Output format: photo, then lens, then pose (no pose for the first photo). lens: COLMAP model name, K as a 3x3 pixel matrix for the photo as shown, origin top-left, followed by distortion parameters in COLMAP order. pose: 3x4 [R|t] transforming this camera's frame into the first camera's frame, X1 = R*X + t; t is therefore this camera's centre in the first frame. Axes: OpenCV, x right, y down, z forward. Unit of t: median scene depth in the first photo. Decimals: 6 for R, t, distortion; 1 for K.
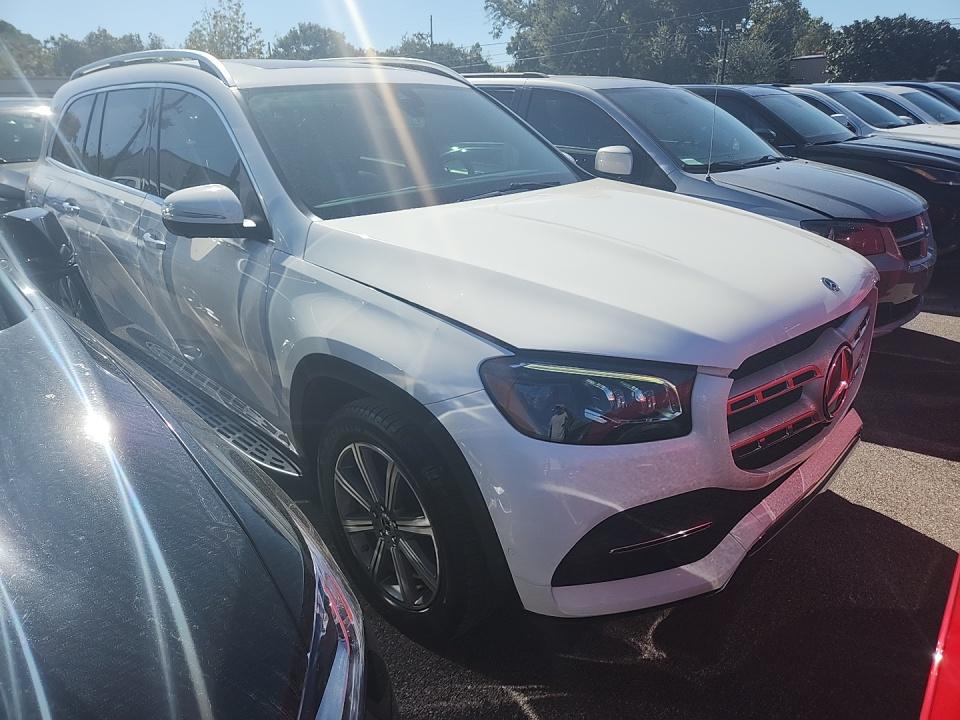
lens RADIAL K [[662.2, 0, 499.2], [0, 662.2, 354.7], [0, 0, 1]] dist [0.082596, -0.078518]
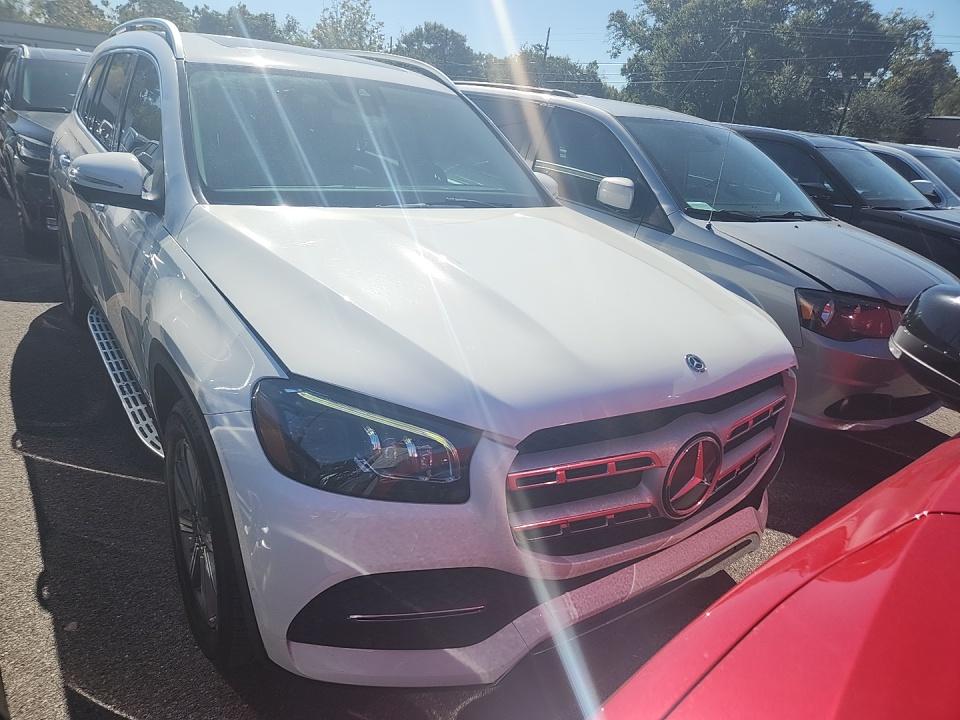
lens RADIAL K [[662.2, 0, 499.2], [0, 662.2, 354.7], [0, 0, 1]] dist [0.082596, -0.078518]
pose [[0.976286, 0.174830, -0.127676, 0.171142], [-0.176945, 0.984206, -0.005323, -0.032047], [0.124728, 0.027788, 0.991802, 0.055660]]
